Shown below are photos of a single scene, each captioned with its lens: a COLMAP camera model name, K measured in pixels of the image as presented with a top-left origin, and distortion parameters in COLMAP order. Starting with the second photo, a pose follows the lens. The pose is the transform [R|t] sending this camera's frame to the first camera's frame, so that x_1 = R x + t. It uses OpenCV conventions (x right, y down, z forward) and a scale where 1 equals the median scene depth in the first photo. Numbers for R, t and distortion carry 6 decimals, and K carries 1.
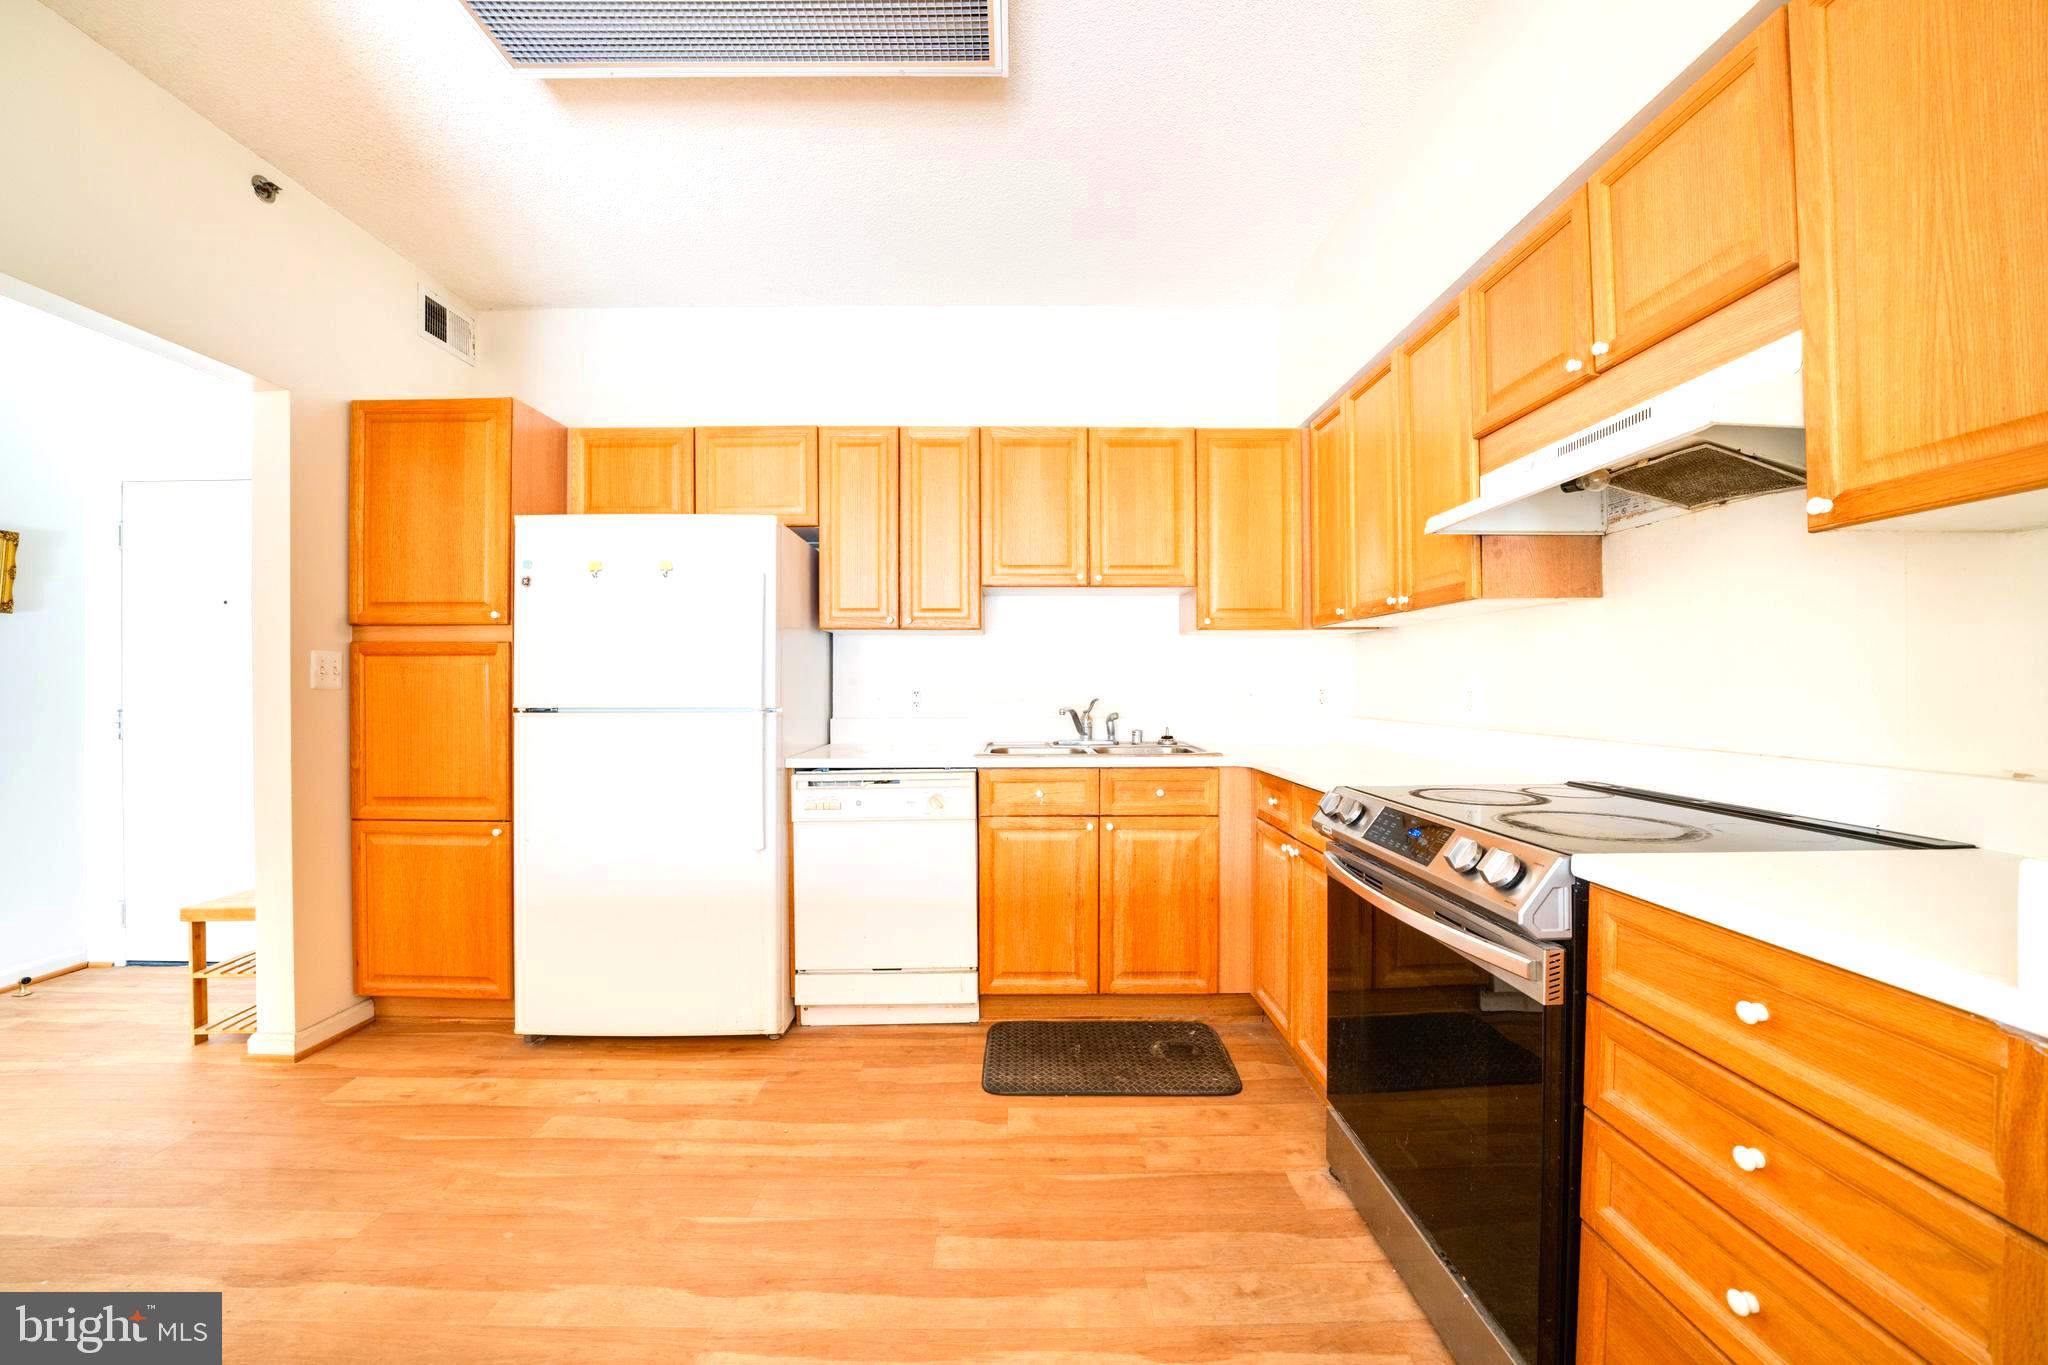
lens RADIAL K [[828.2, 0, 1025.5], [0, 828.2, 691.7], [0, 0, 1]] dist [-0.024622, 0.000288]
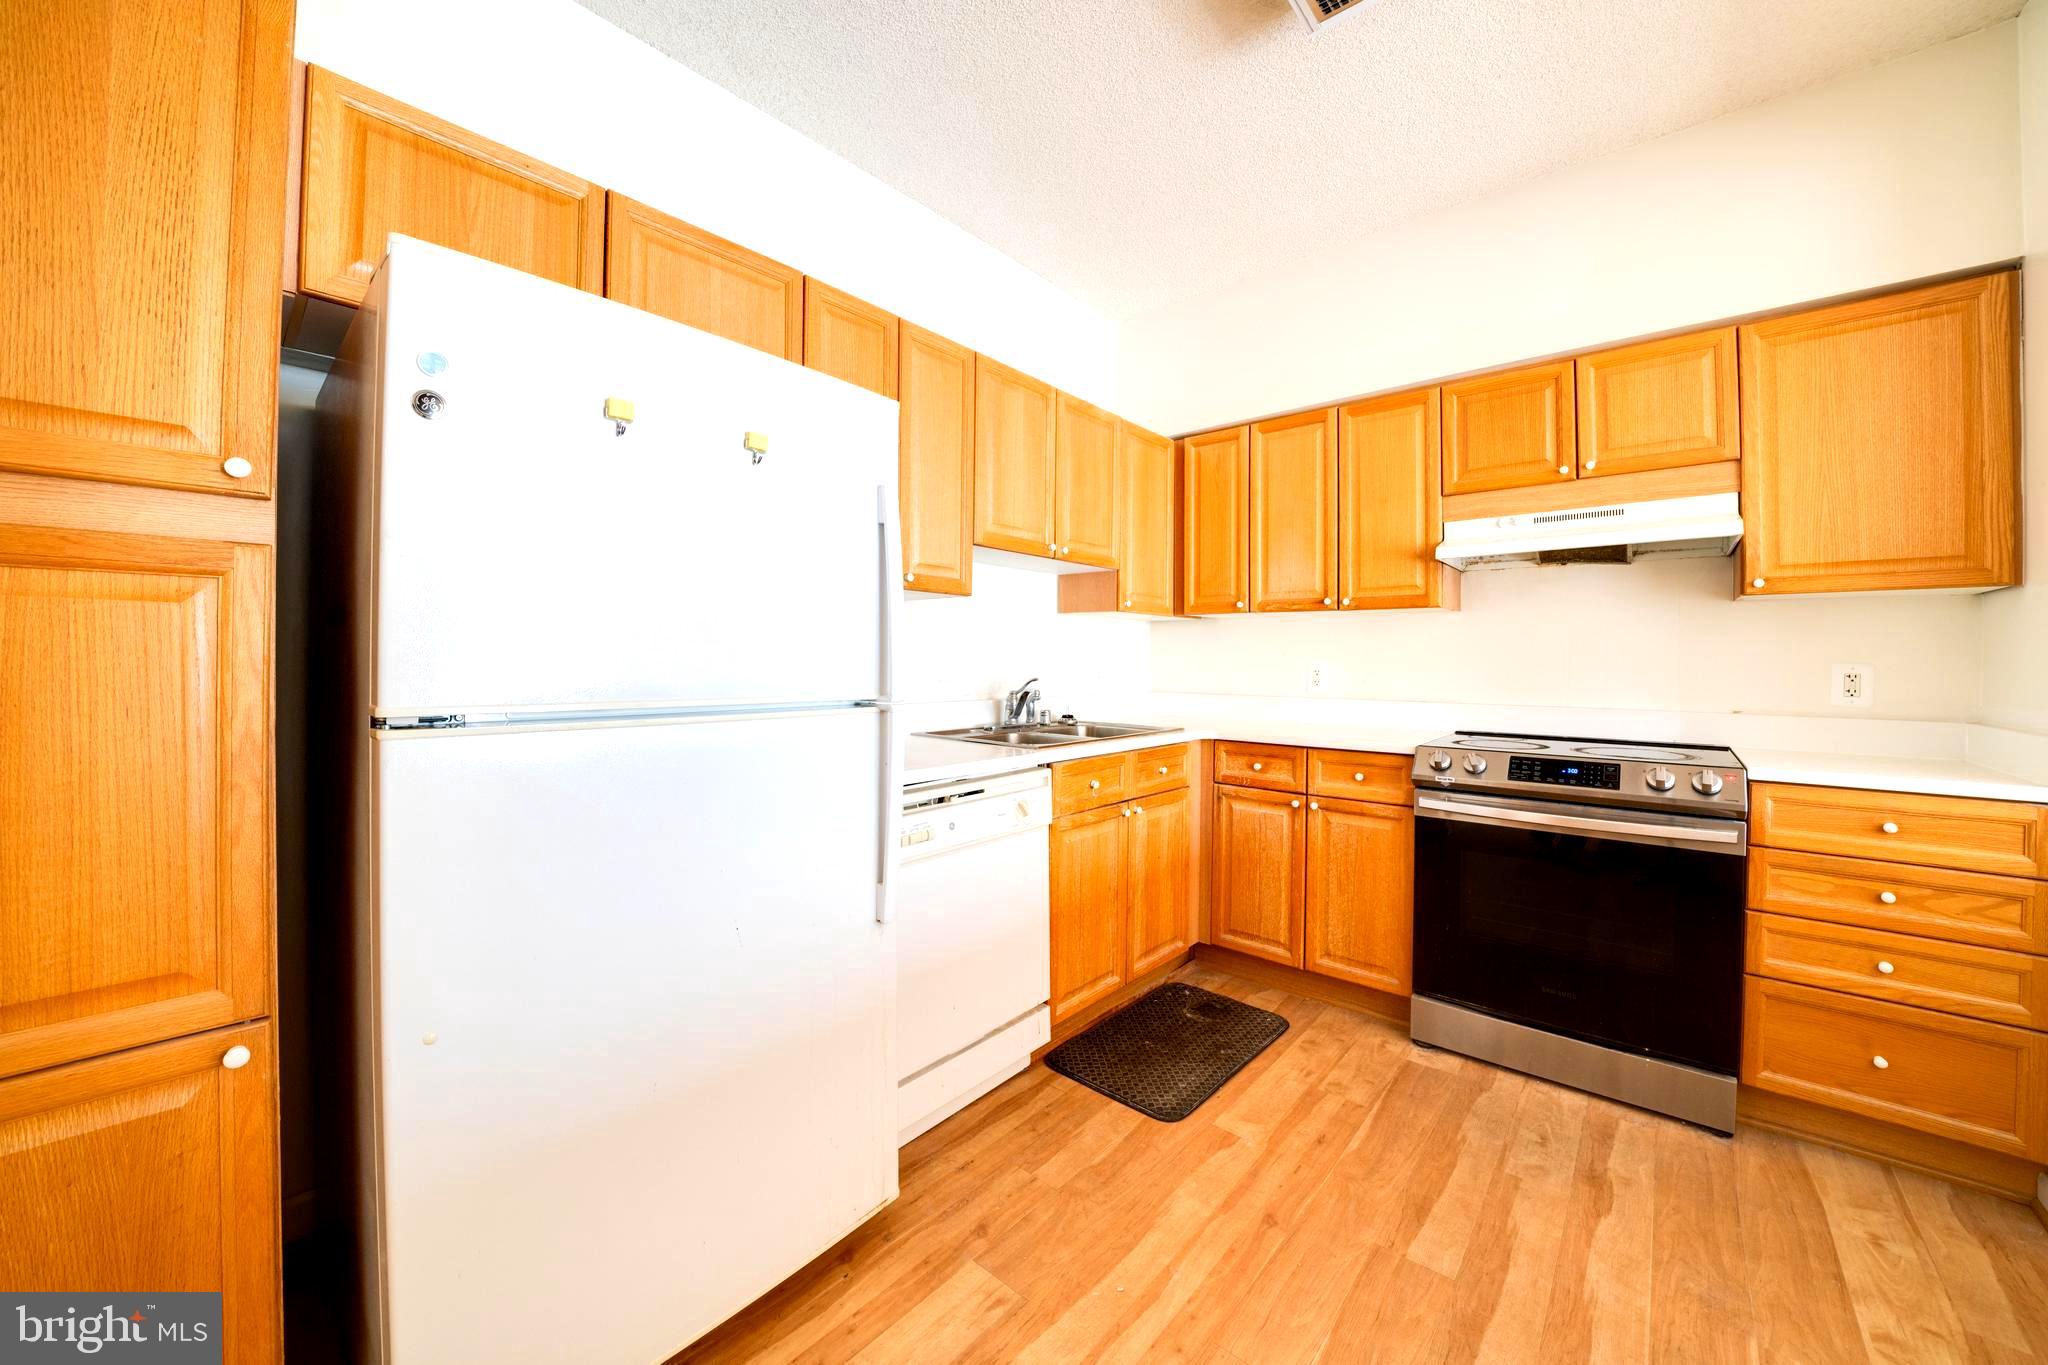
lens RADIAL K [[785.8, 0, 1036.9], [0, 785.8, 663.8], [0, 0, 1]] dist [-0.032683, -0.000037]
pose [[0.625756, 0.004577, 0.780005, -0.832224], [-0.004318, 0.999988, -0.002403, -0.007936], [-0.780007, -0.001864, 0.625768, 0.615423]]
